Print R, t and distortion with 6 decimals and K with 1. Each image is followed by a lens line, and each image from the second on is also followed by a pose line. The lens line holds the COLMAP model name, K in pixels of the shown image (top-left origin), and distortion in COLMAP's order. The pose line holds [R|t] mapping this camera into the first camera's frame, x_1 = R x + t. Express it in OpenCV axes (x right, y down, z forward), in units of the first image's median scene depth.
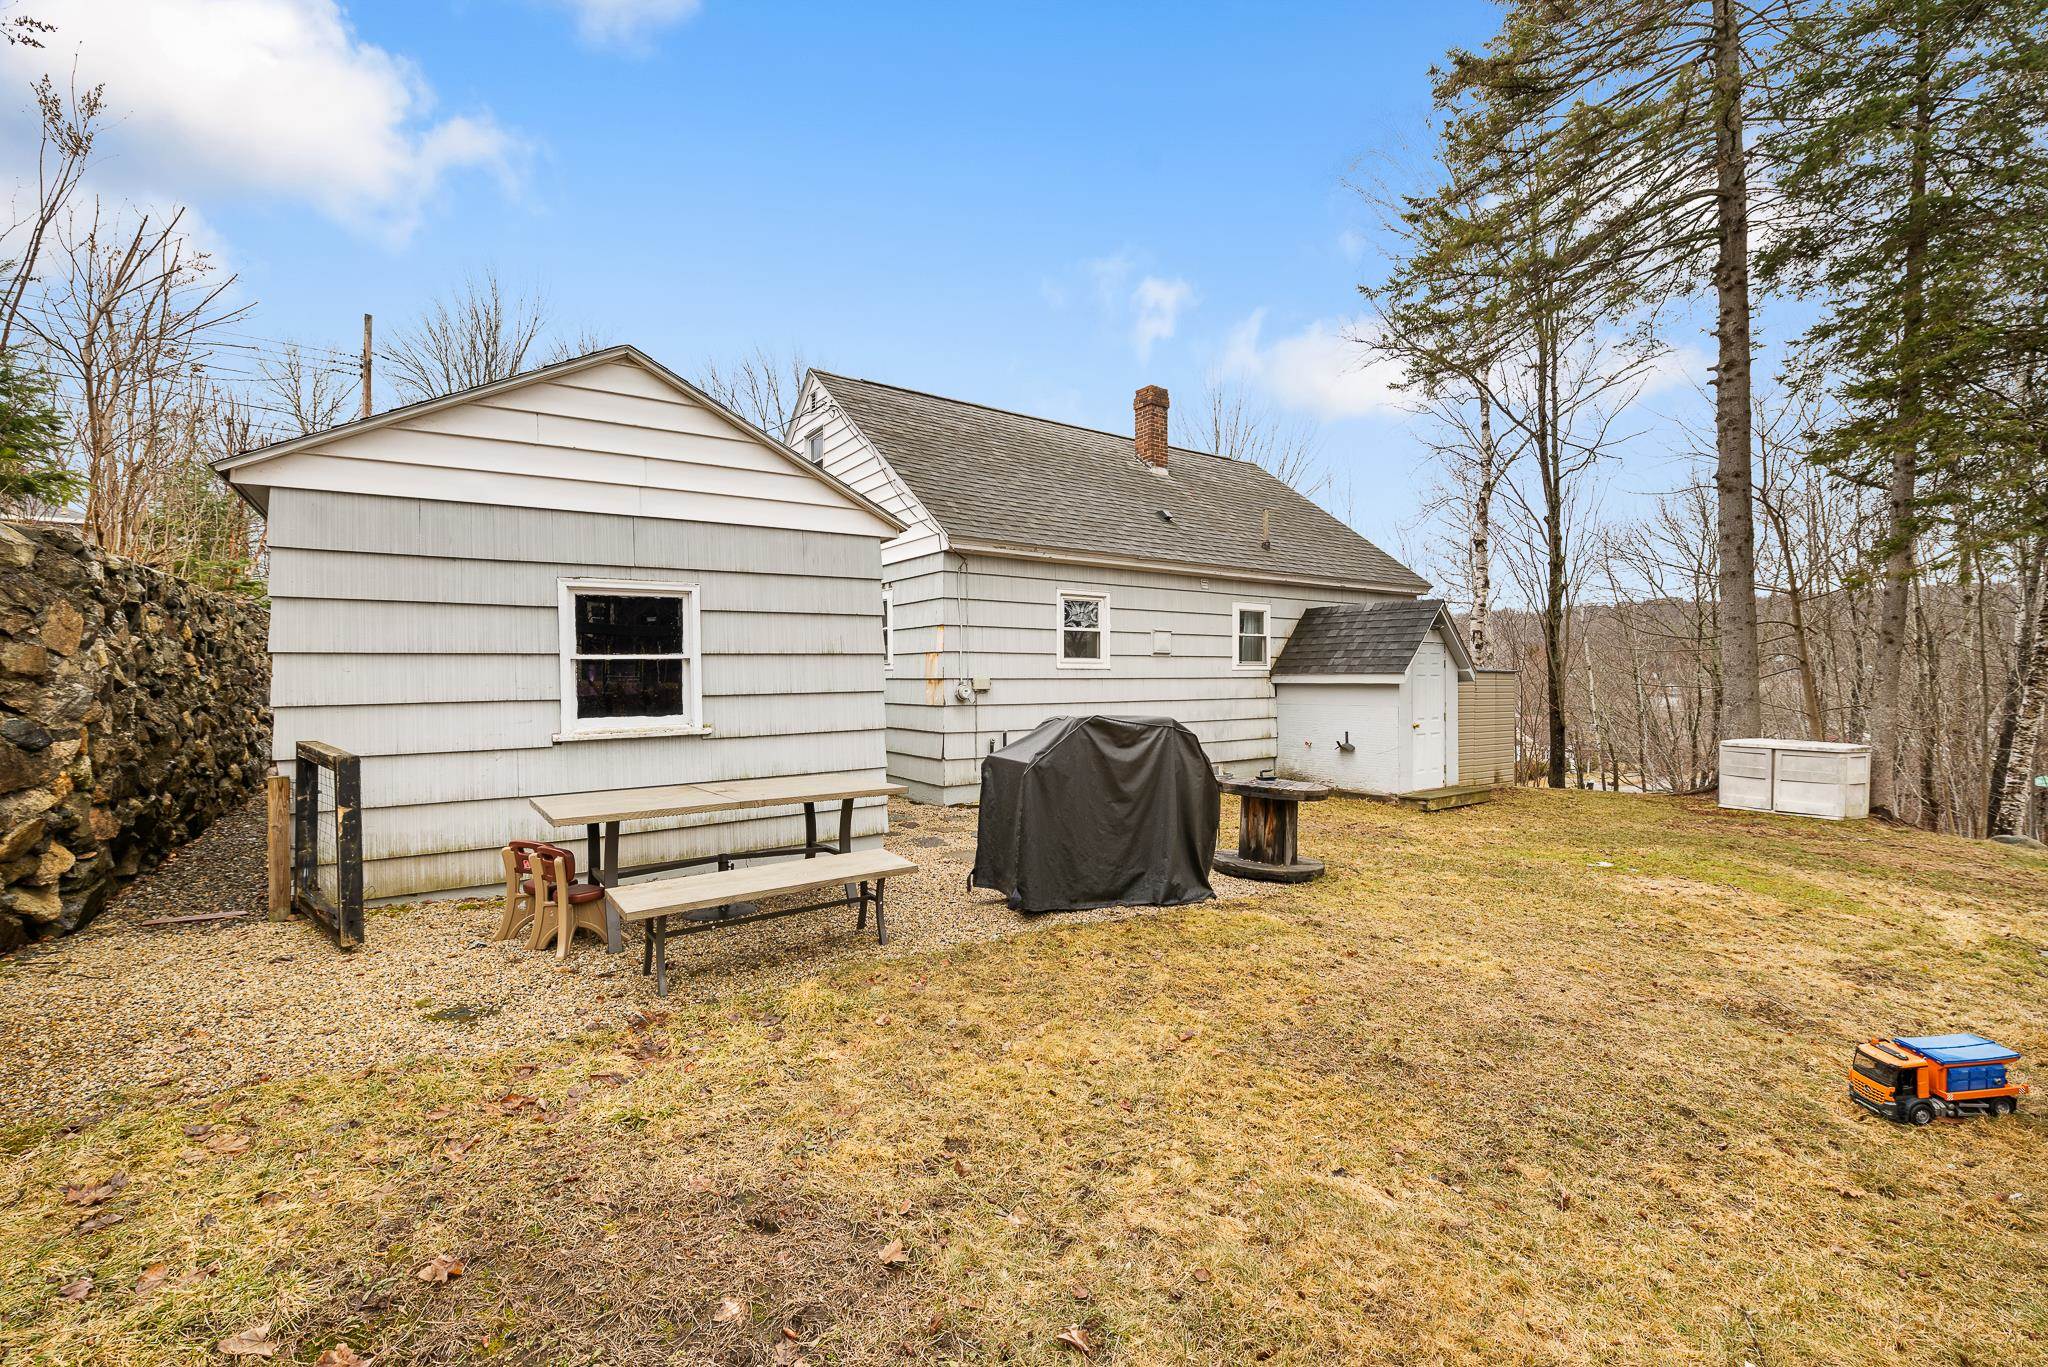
lens RADIAL K [[860.1, 0, 1024.0], [0, 860.1, 683.5], [0, 0, 1]] dist [0.000742, 0.000033]
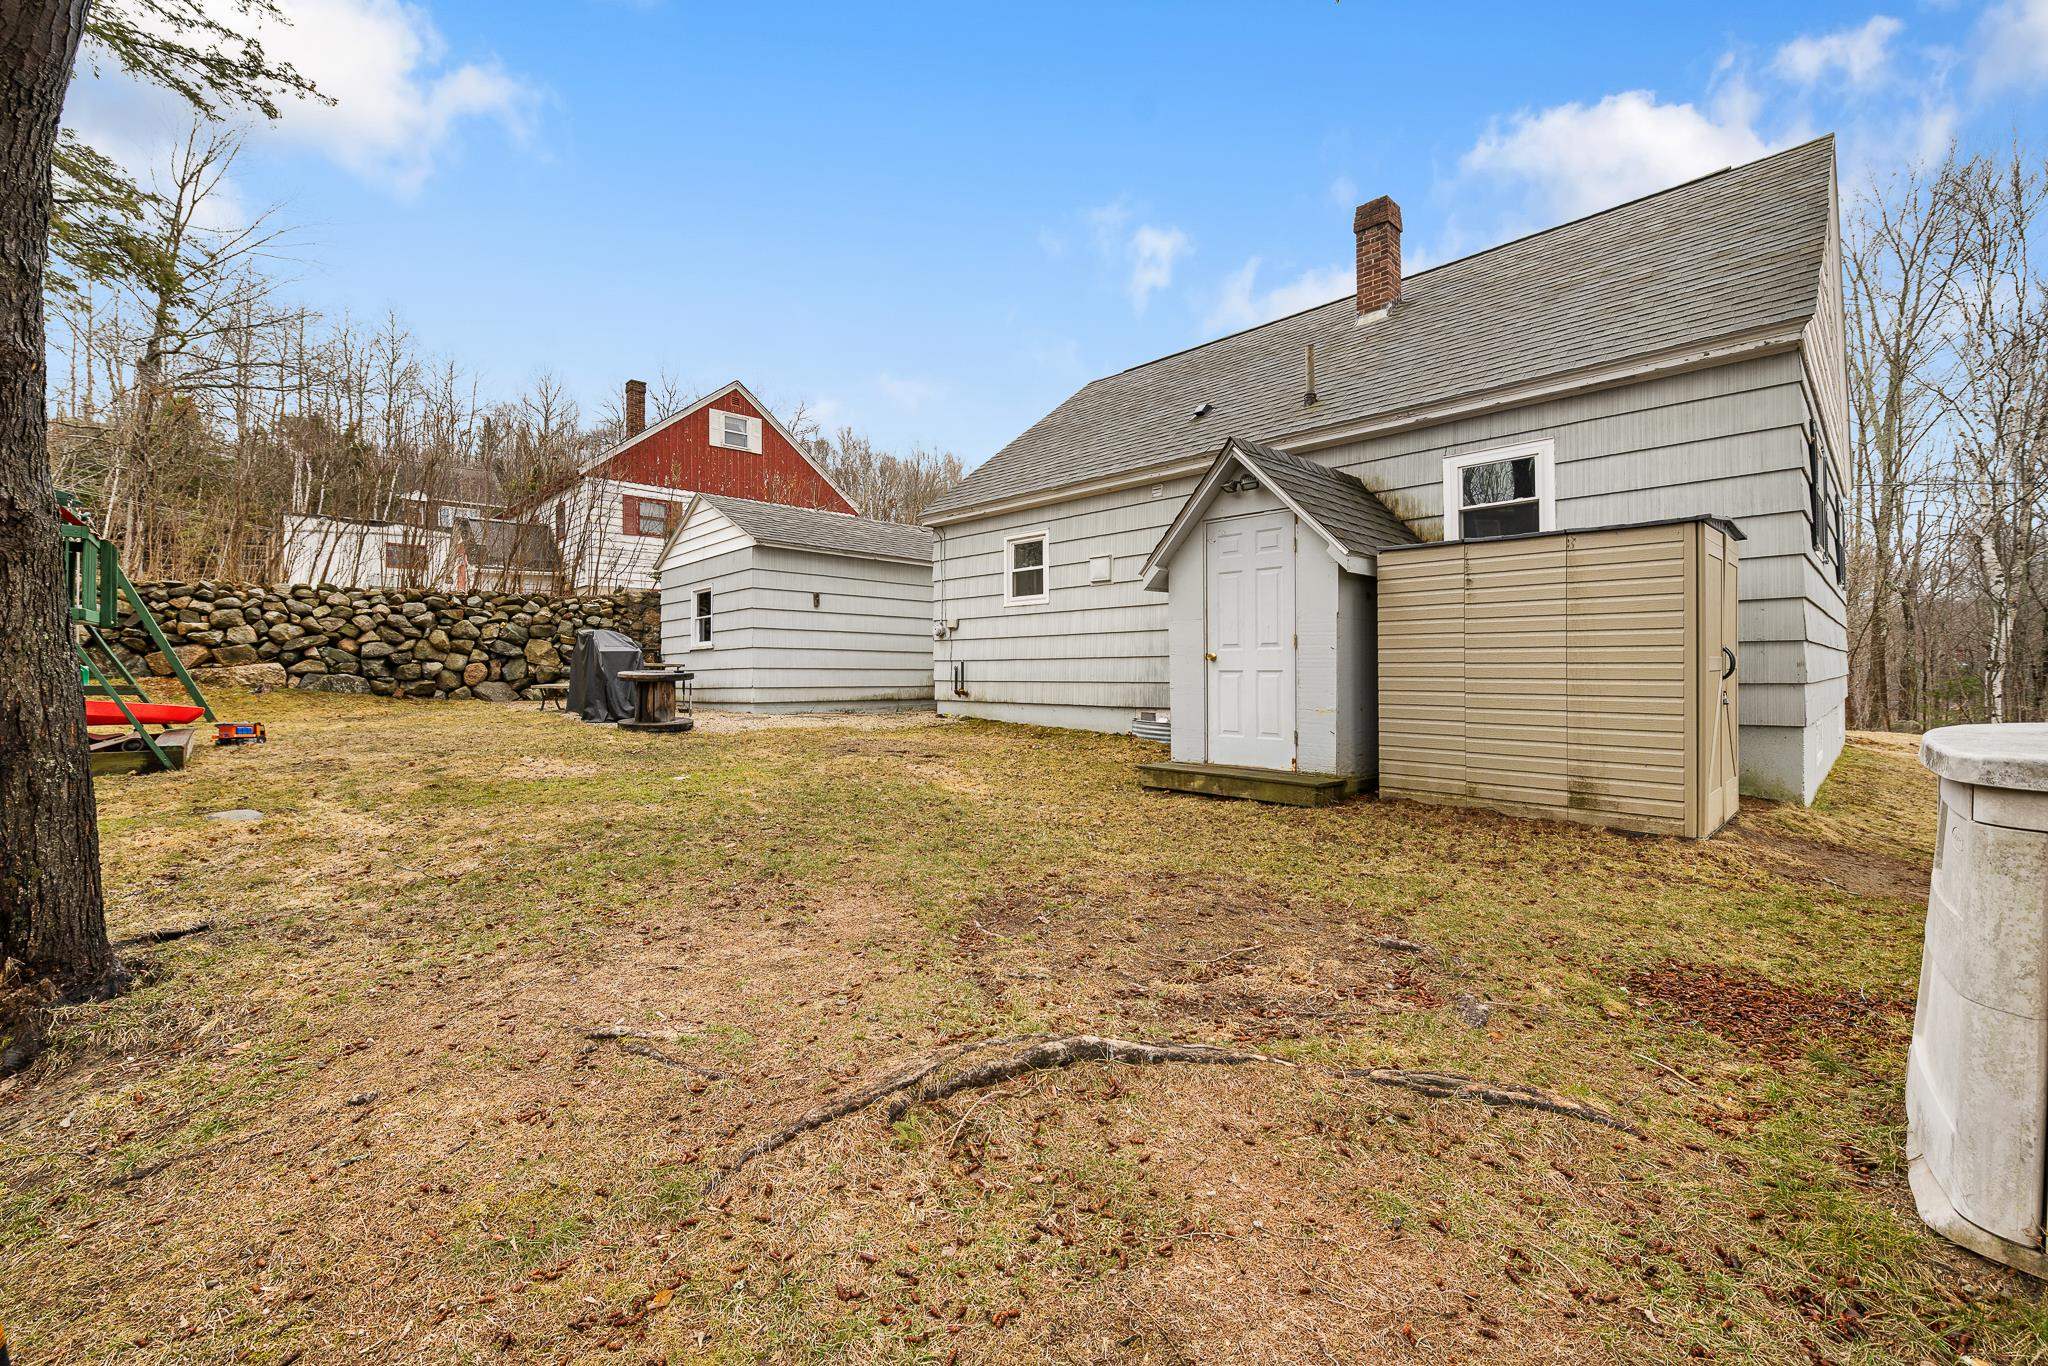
lens RADIAL K [[838.9, 0, 1024.0], [0, 838.9, 683.0], [0, 0, 1]] dist [-0.002501, -0.000051]
pose [[0.146752, 0.016422, -0.989037, 1.257709], [-0.001537, 0.999865, 0.016374, 0.071694], [0.989172, -0.000883, 0.146757, 0.950806]]
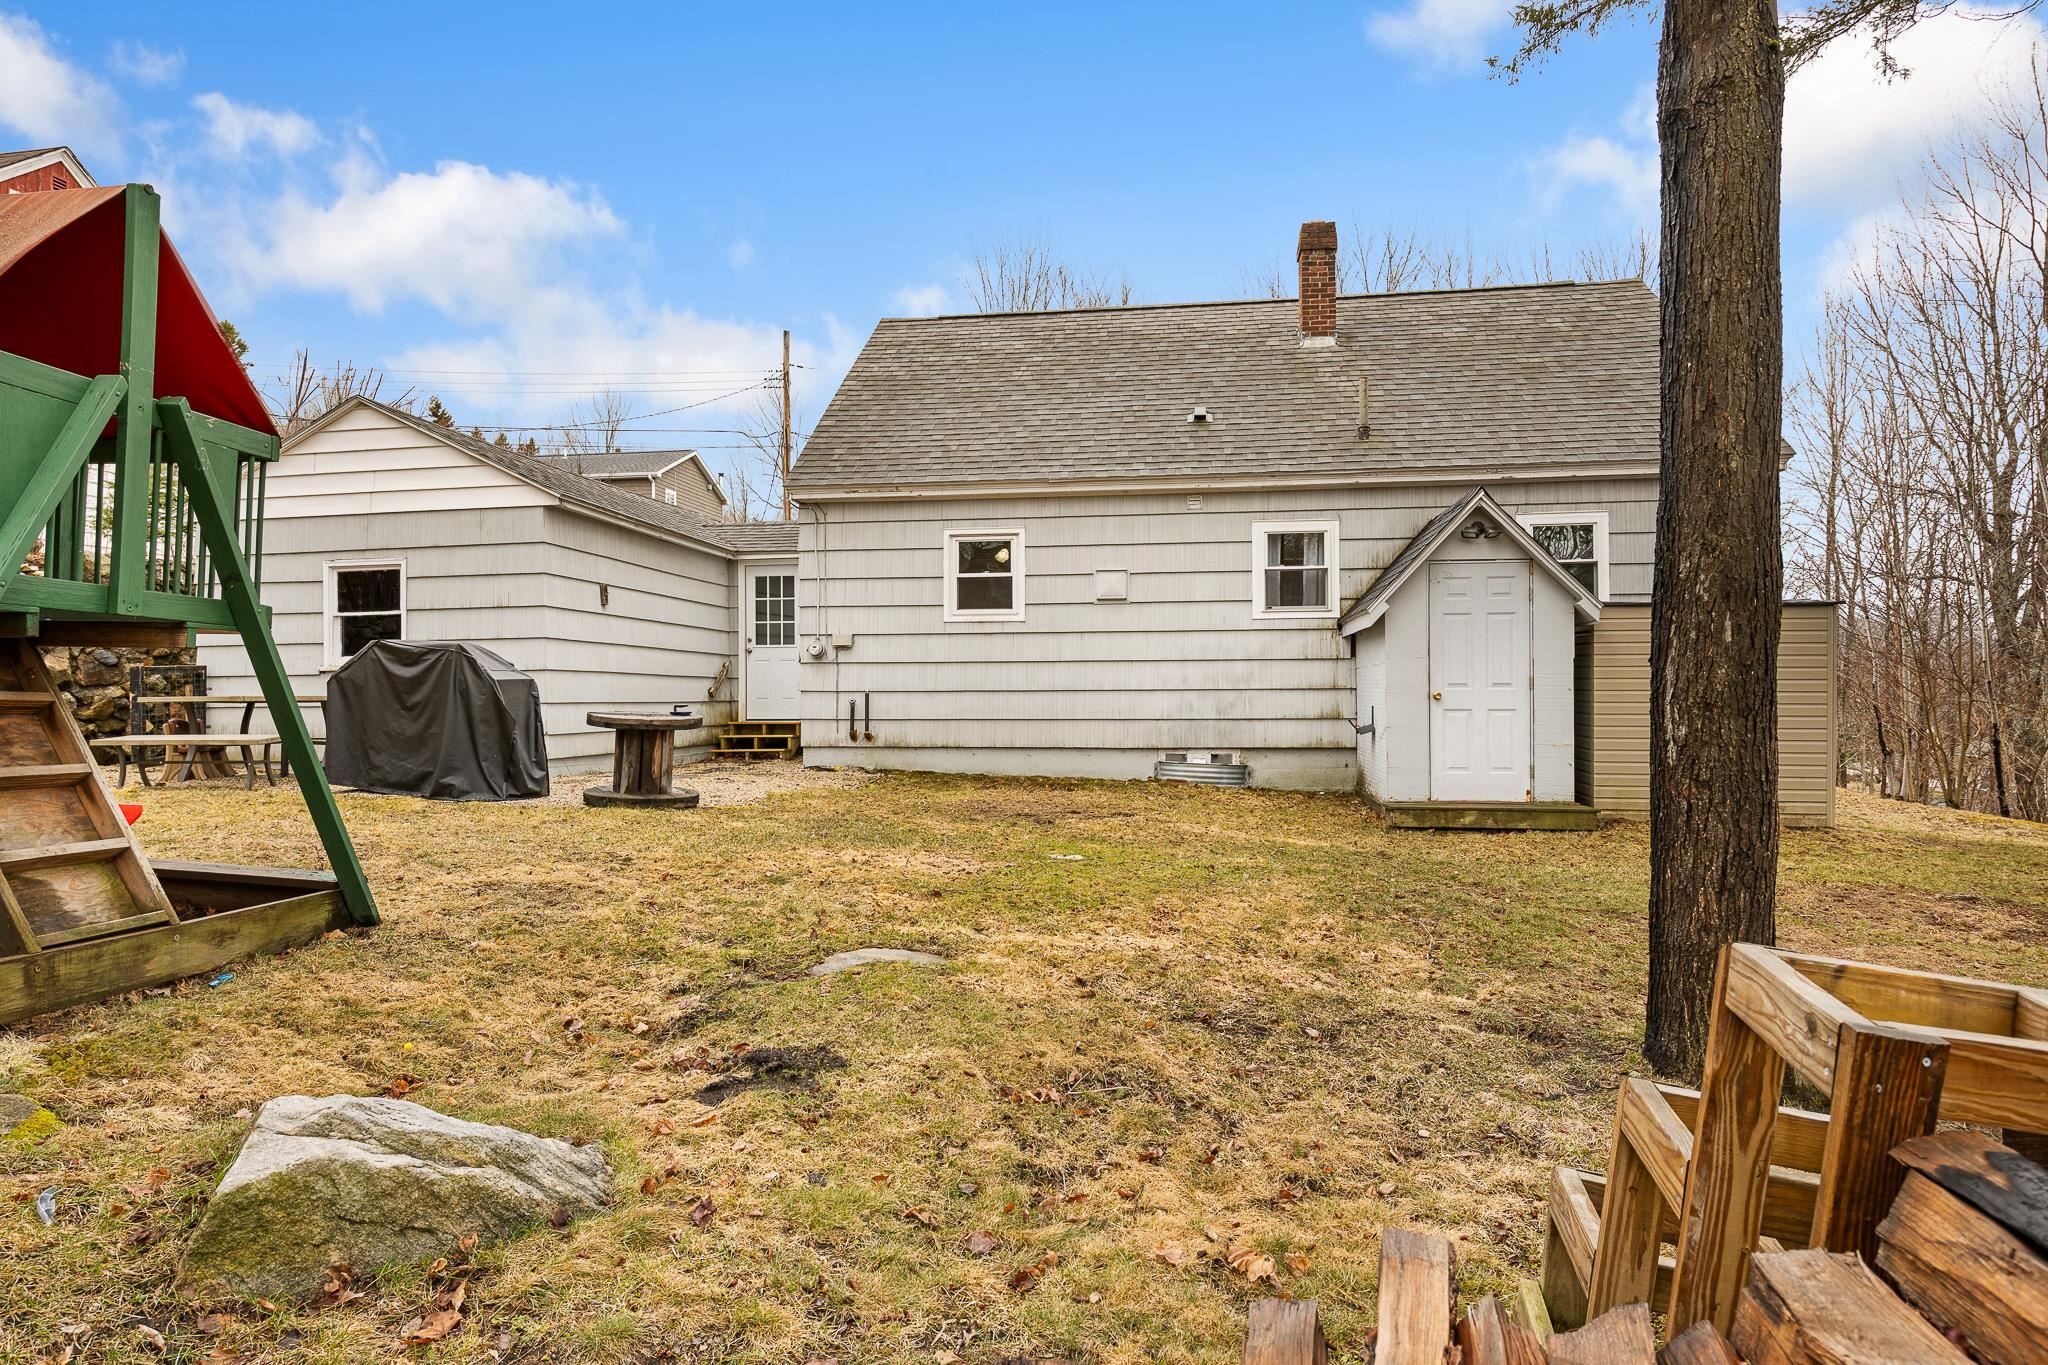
lens RADIAL K [[1228.9, 0, 1024.0], [0, 1228.9, 682.5], [0, 0, 1]] dist [0.004709, -0.000233]
pose [[0.718502, -0.003493, -0.695517, 1.054056], [-0.002063, 0.999972, -0.007154, 0.057689], [0.695522, 0.006575, 0.718474, 0.184077]]
